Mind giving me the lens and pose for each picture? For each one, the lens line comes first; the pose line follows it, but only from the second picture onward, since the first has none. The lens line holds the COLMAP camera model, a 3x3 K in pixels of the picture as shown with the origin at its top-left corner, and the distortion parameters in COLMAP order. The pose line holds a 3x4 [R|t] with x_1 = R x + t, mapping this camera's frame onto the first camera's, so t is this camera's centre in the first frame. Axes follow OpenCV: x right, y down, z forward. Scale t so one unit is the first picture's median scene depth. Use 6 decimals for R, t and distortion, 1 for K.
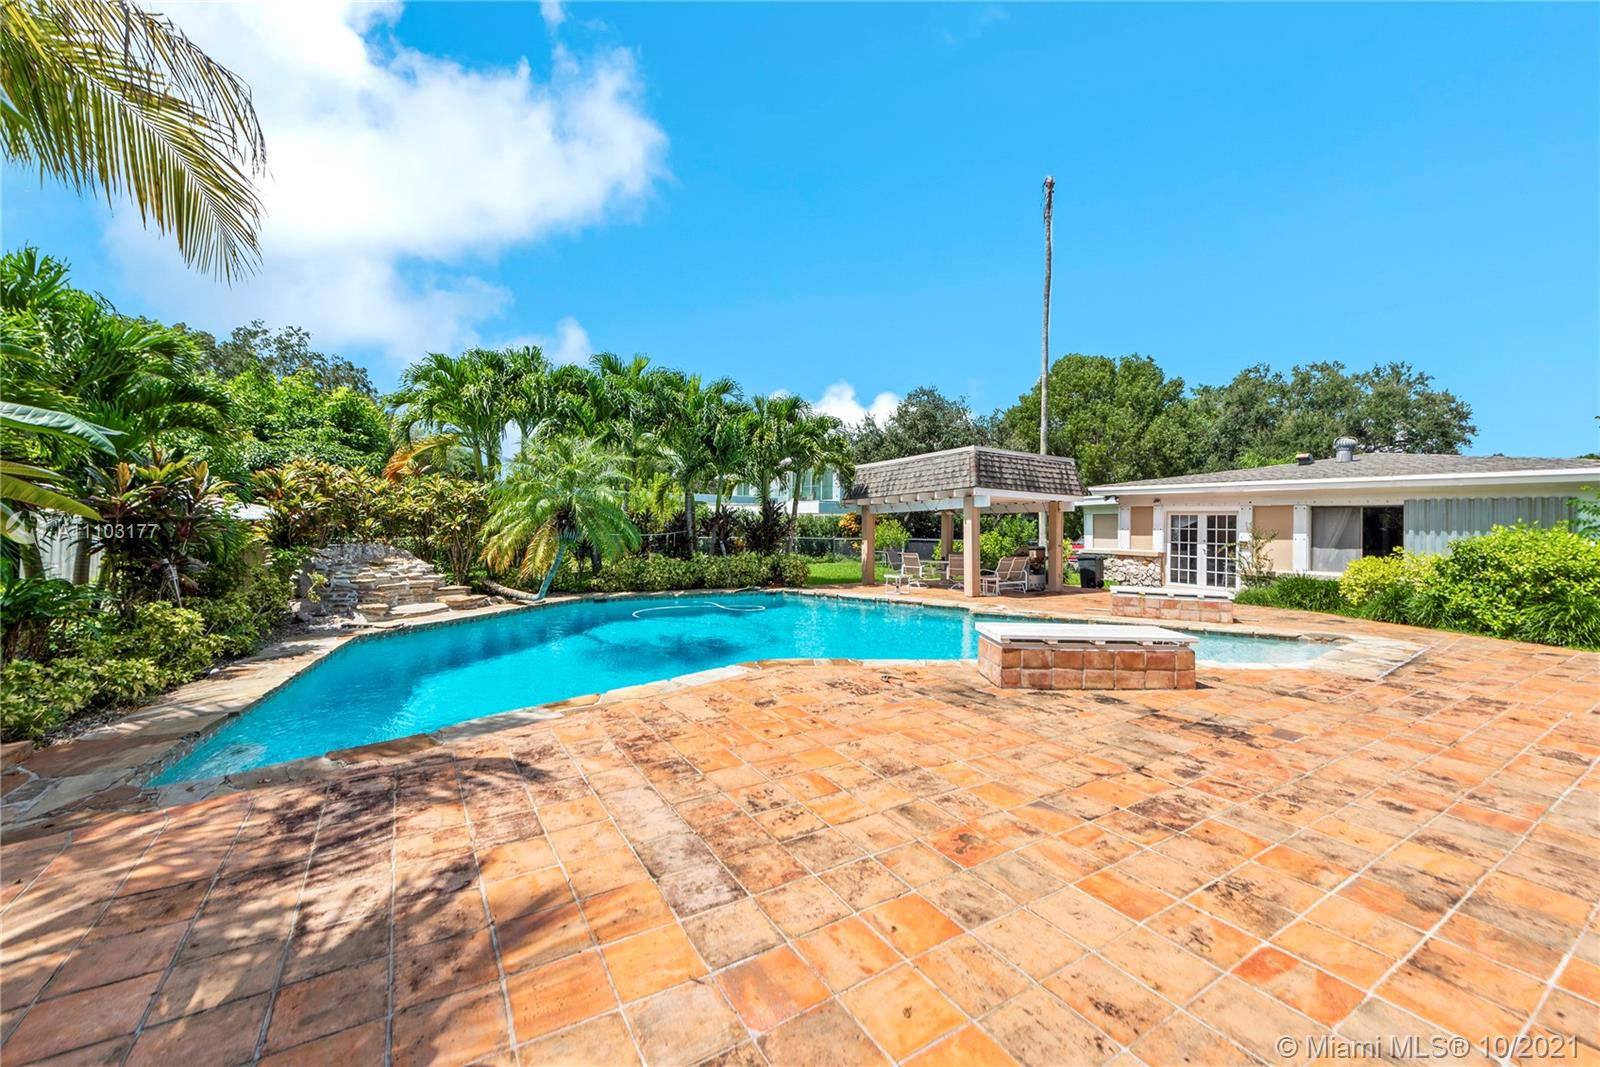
lens RADIAL K [[642.1, 0, 805.2], [0, 642.1, 519.4], [0, 0, 1]] dist [0.007145, -0.000881]
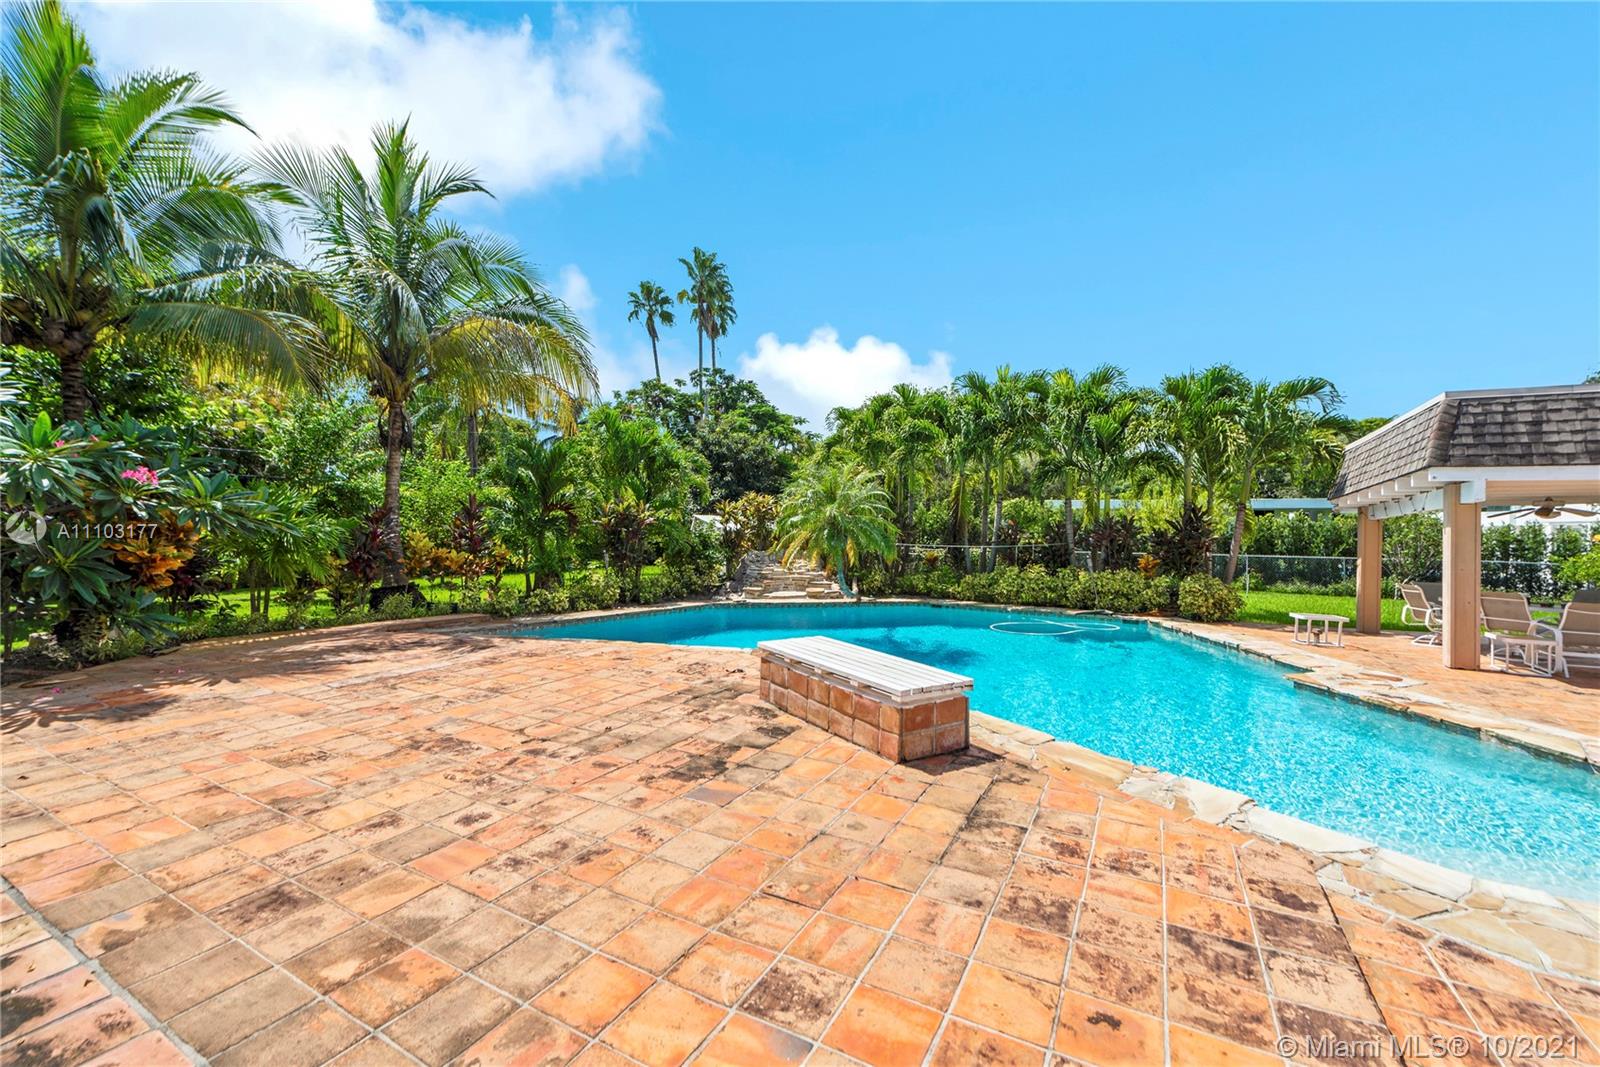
lens RADIAL K [[649.2, 0, 789.5], [0, 649.2, 535.6], [0, 0, 1]] dist [0.008616, -0.000185]
pose [[0.475158, -0.001031, -0.879900, 0.533991], [0.000238, 0.999999, -0.001043, 0.008455], [0.879901, 0.000286, 0.475158, 0.257587]]
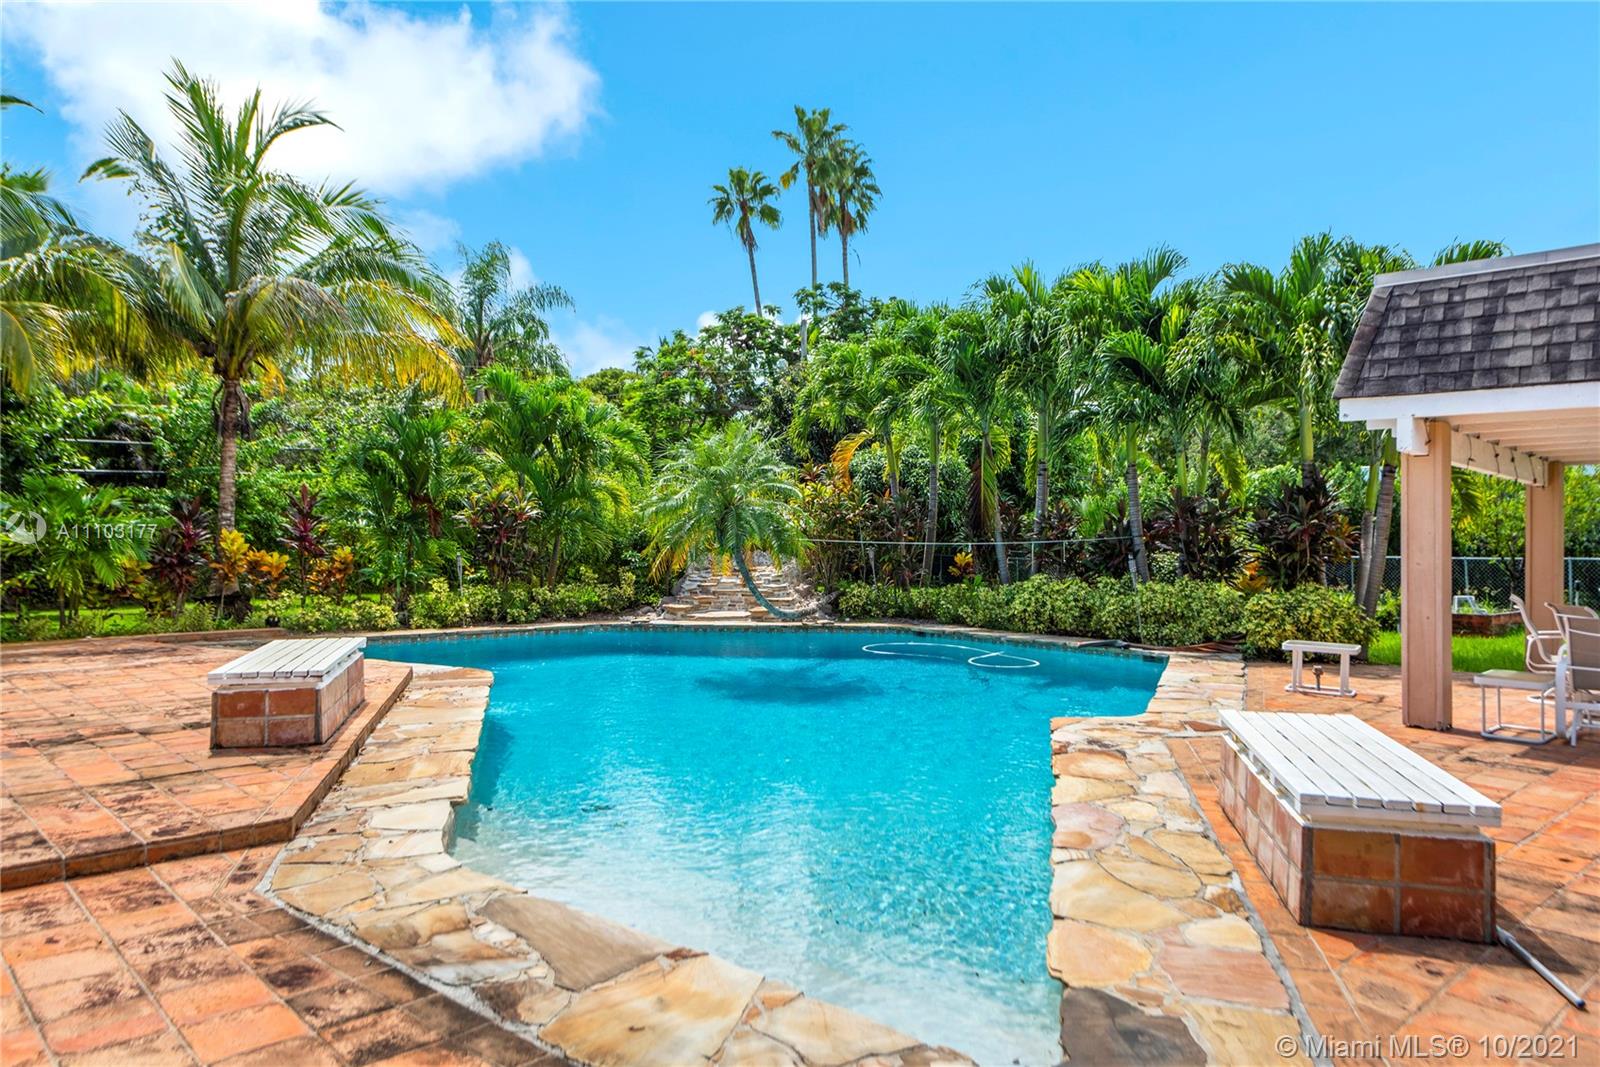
lens RADIAL K [[1062.4, 0, 800.0], [0, 1062.4, 533.5], [0, 0, 1]] dist [0.002831, 0.001193]
pose [[0.167323, -0.014015, -0.985803, 0.844644], [0.012156, 0.999852, -0.012152, 0.026545], [0.985827, -0.009950, 0.167468, 0.665415]]
